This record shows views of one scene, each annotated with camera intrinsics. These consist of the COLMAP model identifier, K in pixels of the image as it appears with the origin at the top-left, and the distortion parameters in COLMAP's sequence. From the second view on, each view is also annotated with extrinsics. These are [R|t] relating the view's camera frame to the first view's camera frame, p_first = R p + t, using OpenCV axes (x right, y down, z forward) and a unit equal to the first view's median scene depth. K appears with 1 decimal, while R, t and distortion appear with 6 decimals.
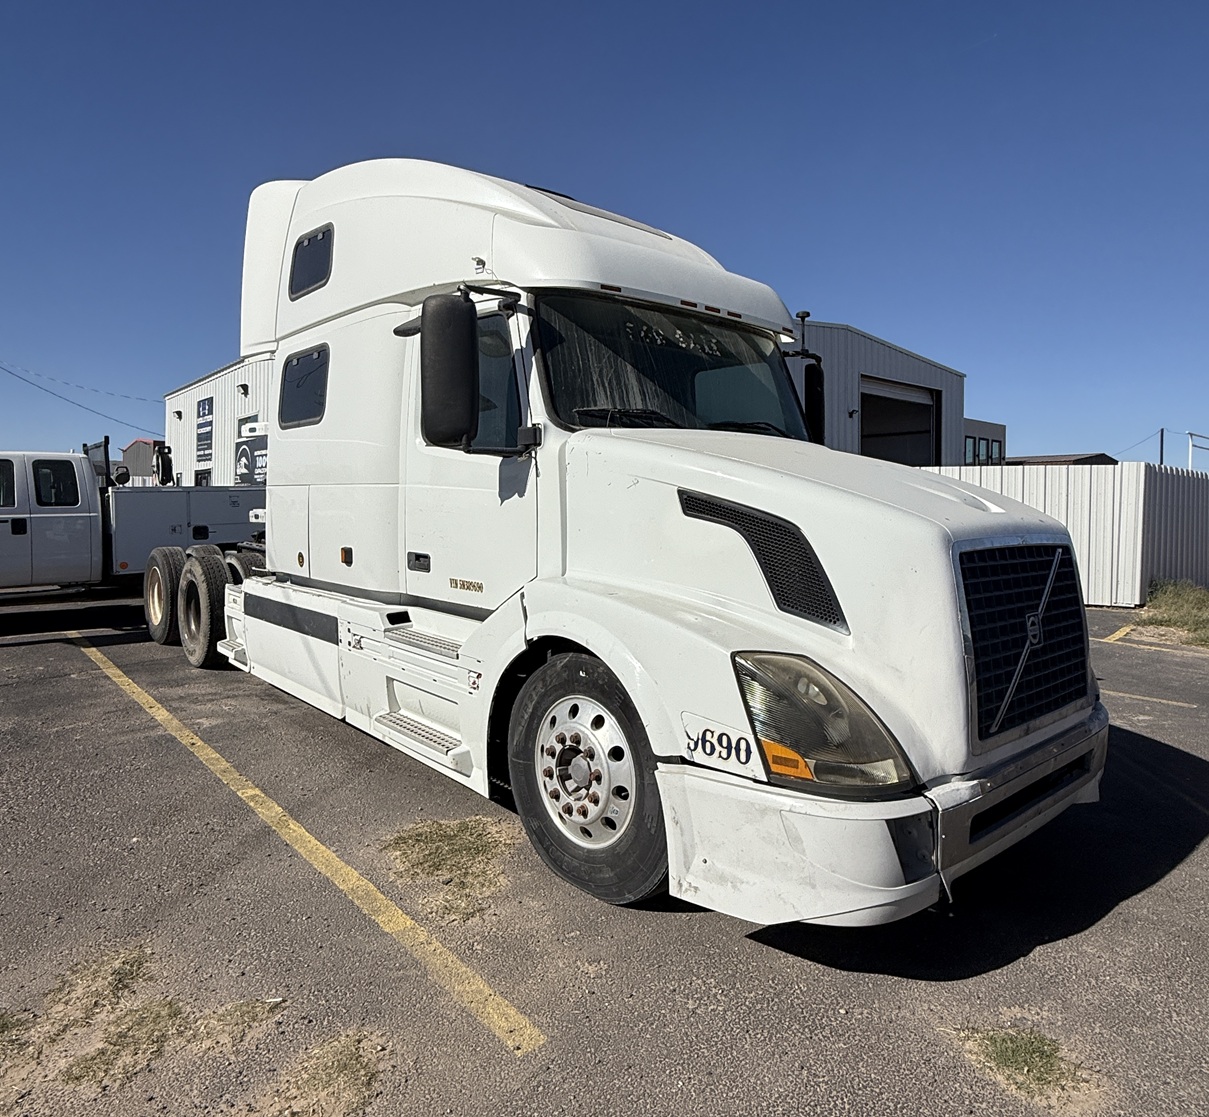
lens RADIAL K [[796.7, 0, 604.0], [0, 796.7, 516.8], [0, 0, 1]] dist [0.007255, -0.001304]
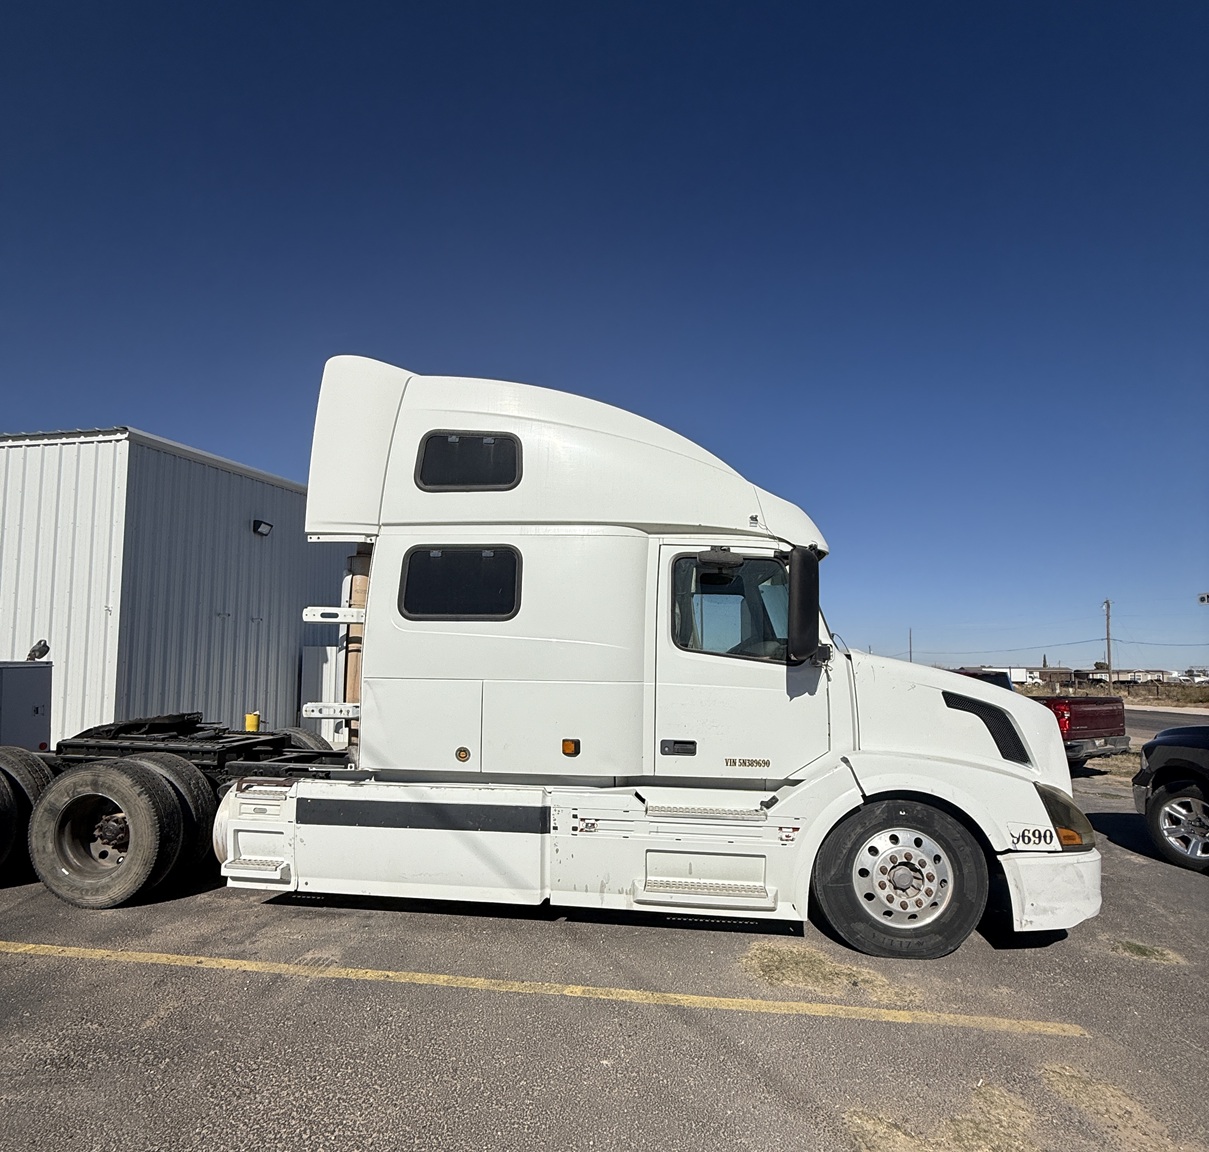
lens RADIAL K [[643.2, 0, 605.4], [0, 643.2, 632.9], [0, 0, 1]] dist [-0.000369, -0.000113]
pose [[0.741215, 0.030367, 0.670581, -1.243816], [0.009099, 0.998430, -0.055271, -0.082183], [-0.671206, 0.047070, 0.739775, 0.438125]]
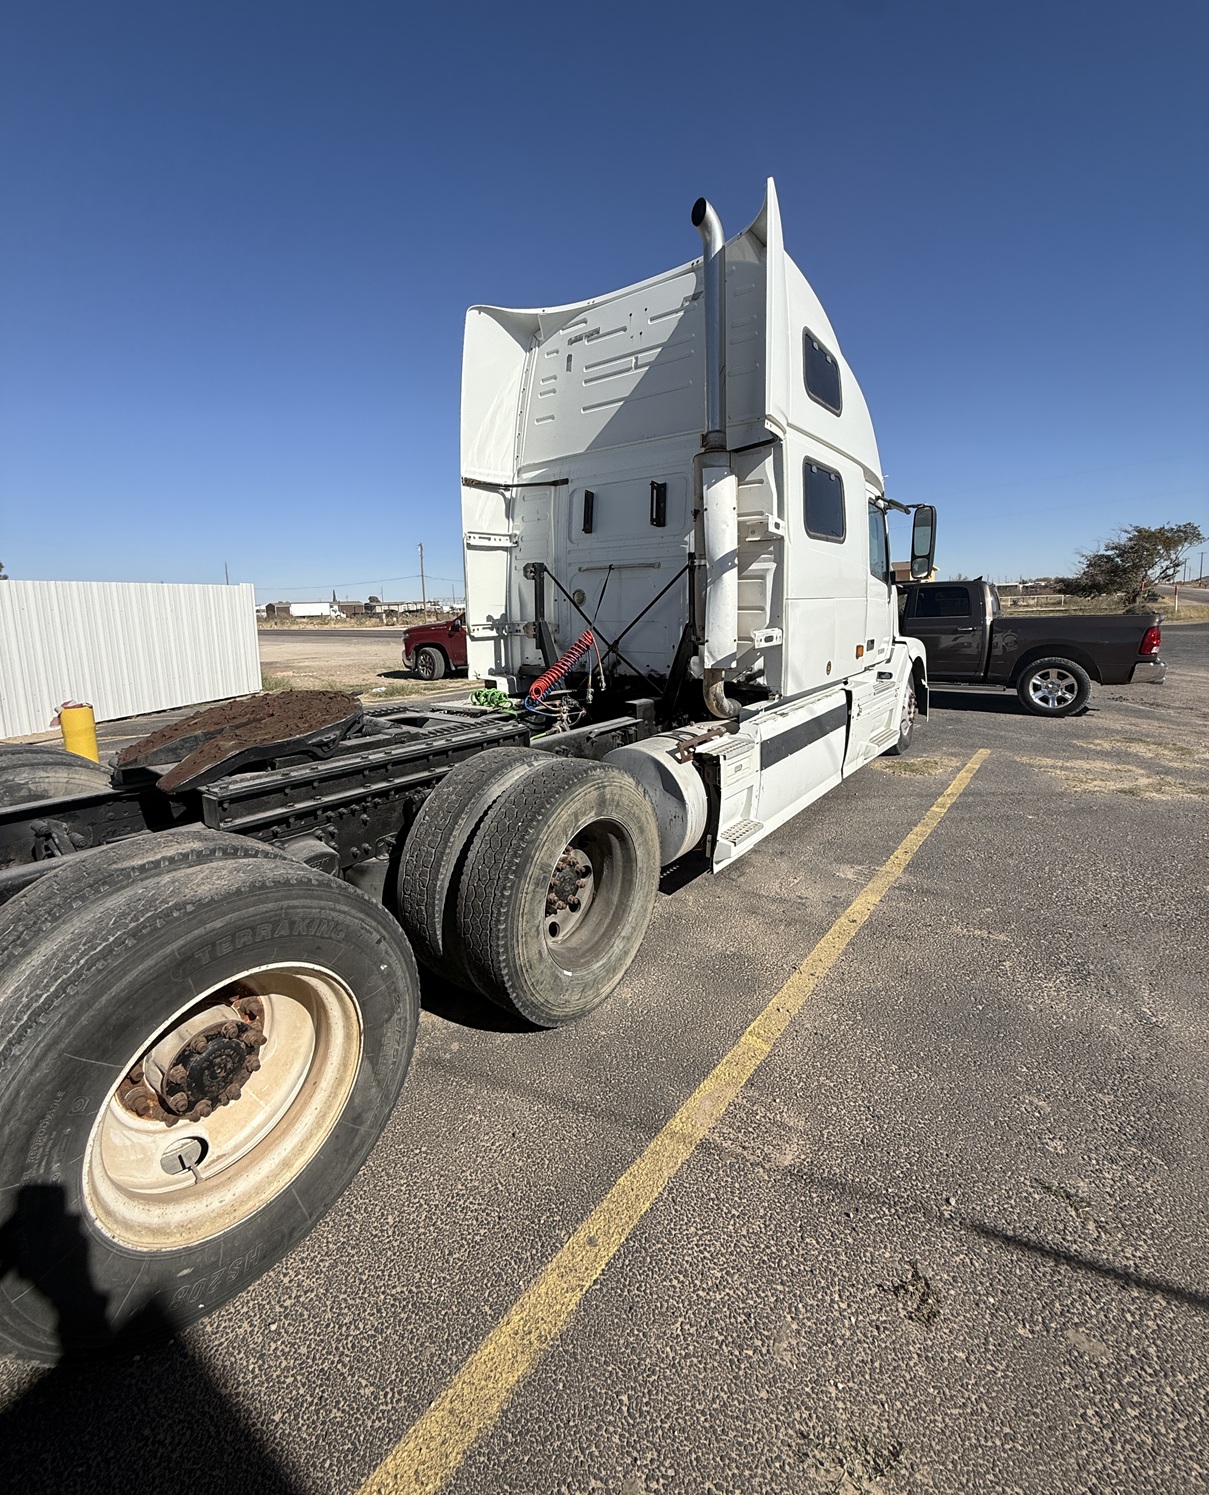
lens RADIAL K [[644.2, 0, 602.9], [0, 644.2, 694.2], [0, 0, 1]] dist [-0.001023, -0.000086]
pose [[-0.195779, -0.150142, 0.969086, -1.832910], [0.030447, 0.986803, 0.159038, -0.093092], [-0.980175, 0.060642, -0.188624, 2.308119]]
